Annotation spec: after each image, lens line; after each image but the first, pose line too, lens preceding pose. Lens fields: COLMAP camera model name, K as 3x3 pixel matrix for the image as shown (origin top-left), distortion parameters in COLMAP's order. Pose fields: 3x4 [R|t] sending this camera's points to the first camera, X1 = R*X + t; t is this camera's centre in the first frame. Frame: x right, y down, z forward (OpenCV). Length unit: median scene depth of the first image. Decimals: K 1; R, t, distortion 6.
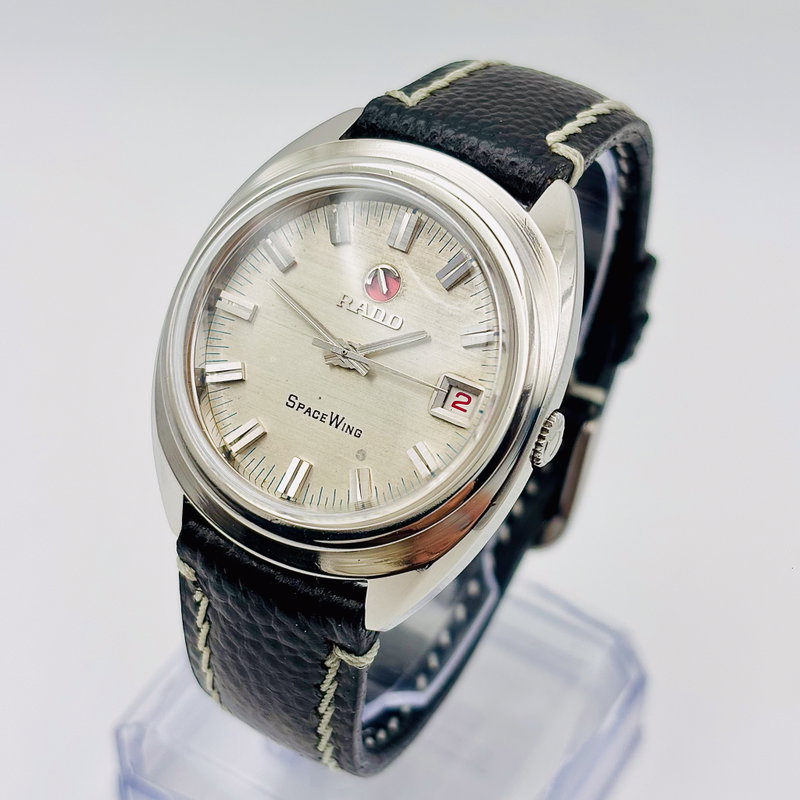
lens RADIAL K [[1632.6, 0, 397.1], [0, 1632.6, 391.6], [0, 0, 1]] dist [0.476784, 0.000000]
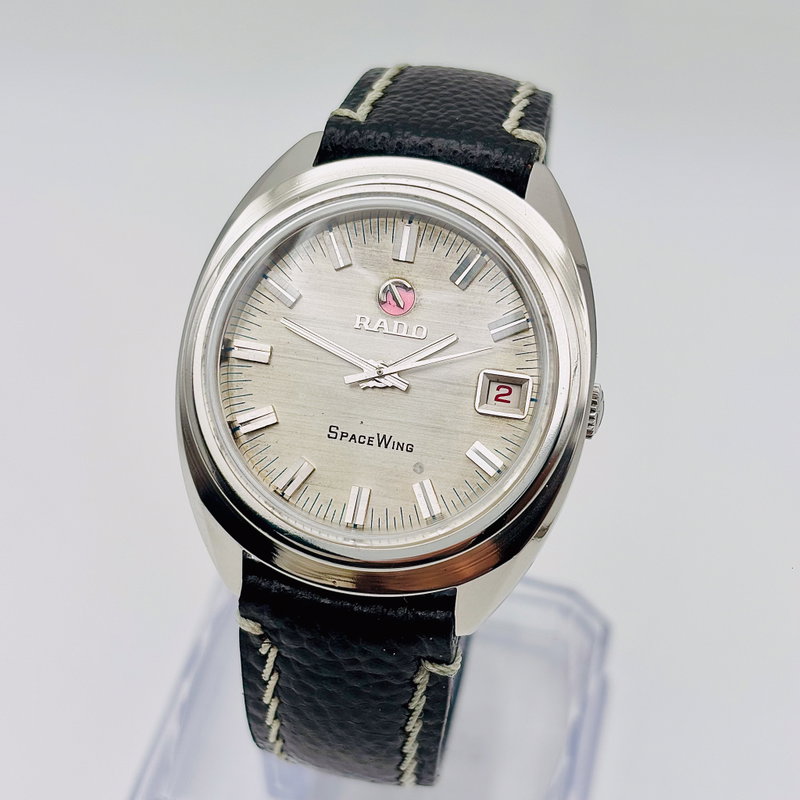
lens RADIAL K [[1632.6, 0, 384.2], [0, 1632.6, 396.5], [0, 0, 1]] dist [0.476784, 0.000000]
pose [[0.951929, -0.220973, 0.212137, -0.235987], [0.220929, 0.974989, 0.024218, -0.031917], [-0.212183, 0.023814, 0.976940, 0.020614]]
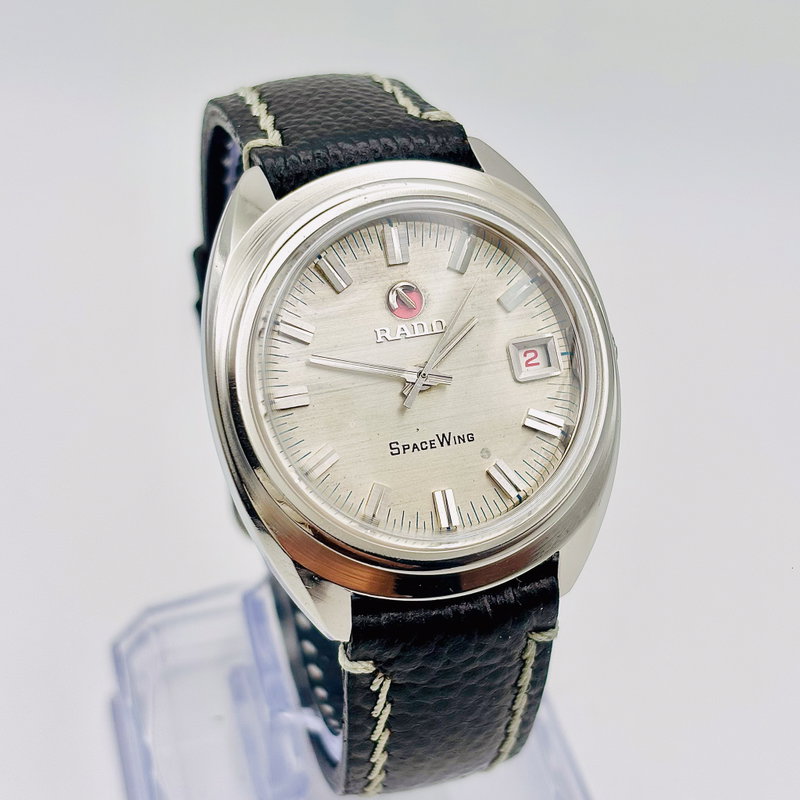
lens RADIAL K [[1632.6, 0, 380.2], [0, 1632.6, 403.8], [0, 0, 1]] dist [0.476784, 0.000000]
pose [[0.692845, -0.500075, 0.519510, -0.557227], [0.497053, 0.853151, 0.158339, -0.173838], [-0.522402, 0.148519, 0.839666, 0.169309]]
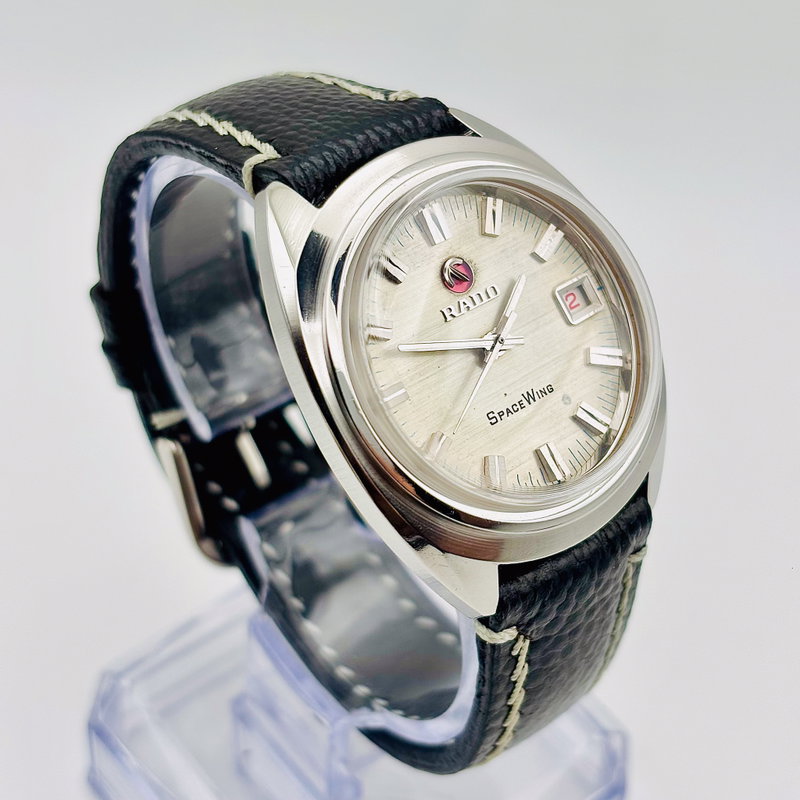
lens RADIAL K [[1632.6, 0, 398.4], [0, 1632.6, 396.2], [0, 0, 1]] dist [0.476784, 0.000000]
pose [[0.343335, -0.644556, 0.683132, -0.745250], [0.627946, 0.698411, 0.343374, -0.376159], [-0.698431, 0.311078, 0.644535, 0.381131]]
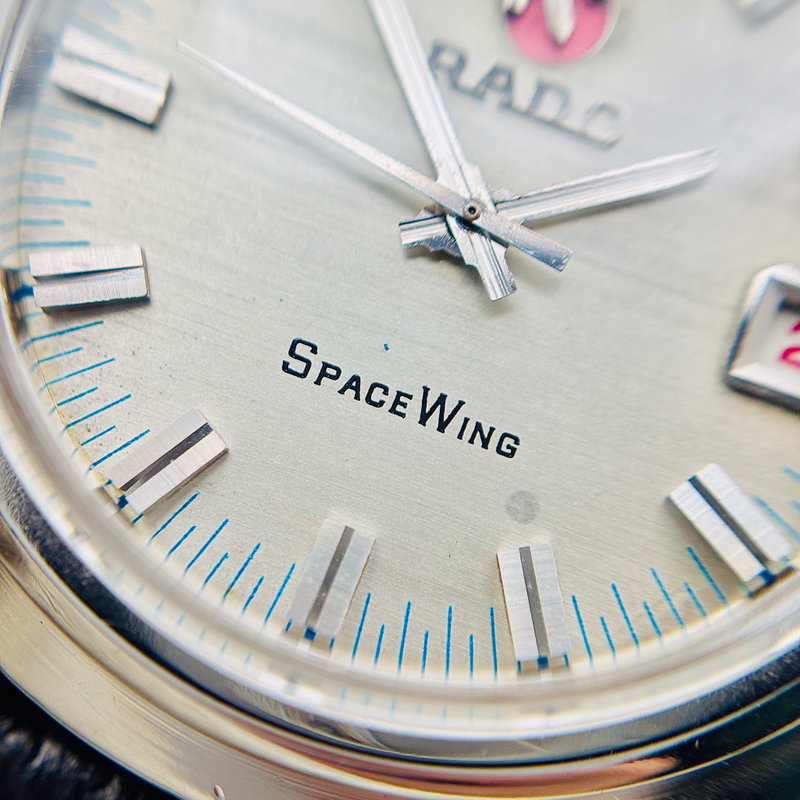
lens RADIAL K [[1632.6, 0, 388.0], [0, 1632.6, 412.5], [0, 0, 1]] dist [0.476784, 0.000000]
pose [[0.966966, -0.032202, 0.252862, -0.132156], [0.020325, 0.998570, 0.049441, 0.000578], [-0.254093, -0.042668, 0.966238, 0.643511]]
